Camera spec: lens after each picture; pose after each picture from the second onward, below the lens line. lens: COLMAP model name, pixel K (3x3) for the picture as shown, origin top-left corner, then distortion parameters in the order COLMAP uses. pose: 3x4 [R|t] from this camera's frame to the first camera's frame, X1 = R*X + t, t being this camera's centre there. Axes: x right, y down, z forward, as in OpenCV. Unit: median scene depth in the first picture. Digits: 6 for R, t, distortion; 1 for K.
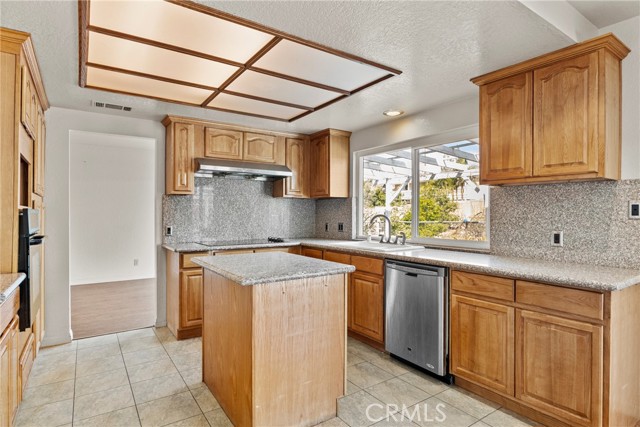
lens RADIAL K [[350.9, 0, 323.9], [0, 350.9, 214.3], [0, 0, 1]] dist [-0.022422, 0.001456]
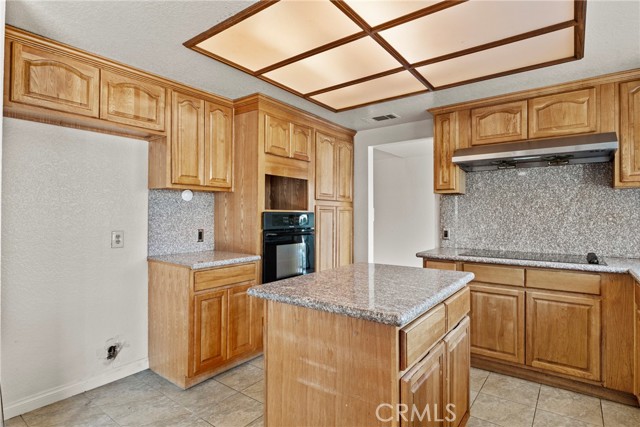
lens RADIAL K [[339.9, 0, 316.0], [0, 339.9, 216.0], [0, 0, 1]] dist [-0.005493, -0.000458]
pose [[0.313043, 0.000244, -0.949739, 0.284842], [0.002068, 0.999997, 0.000939, -0.001563], [0.949737, -0.002258, 0.313041, 0.383035]]
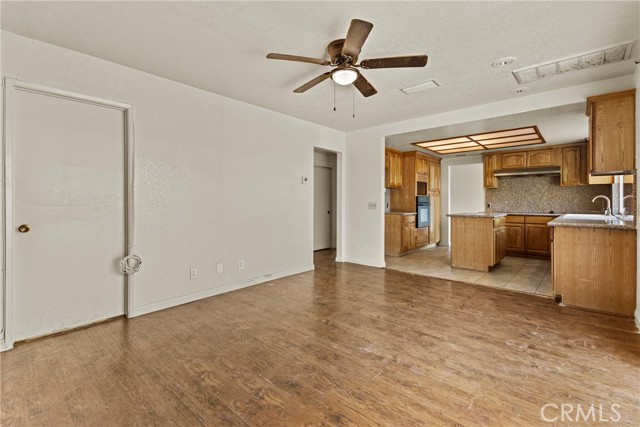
lens RADIAL K [[284.2, 0, 317.0], [0, 284.2, 207.2], [0, 0, 1]] dist [0.018529, -0.000930]
pose [[0.225157, 0.013799, -0.974225, 0.985949], [0.004717, 0.999873, 0.015252, 0.025549], [0.974311, -0.008029, 0.225063, -0.401442]]
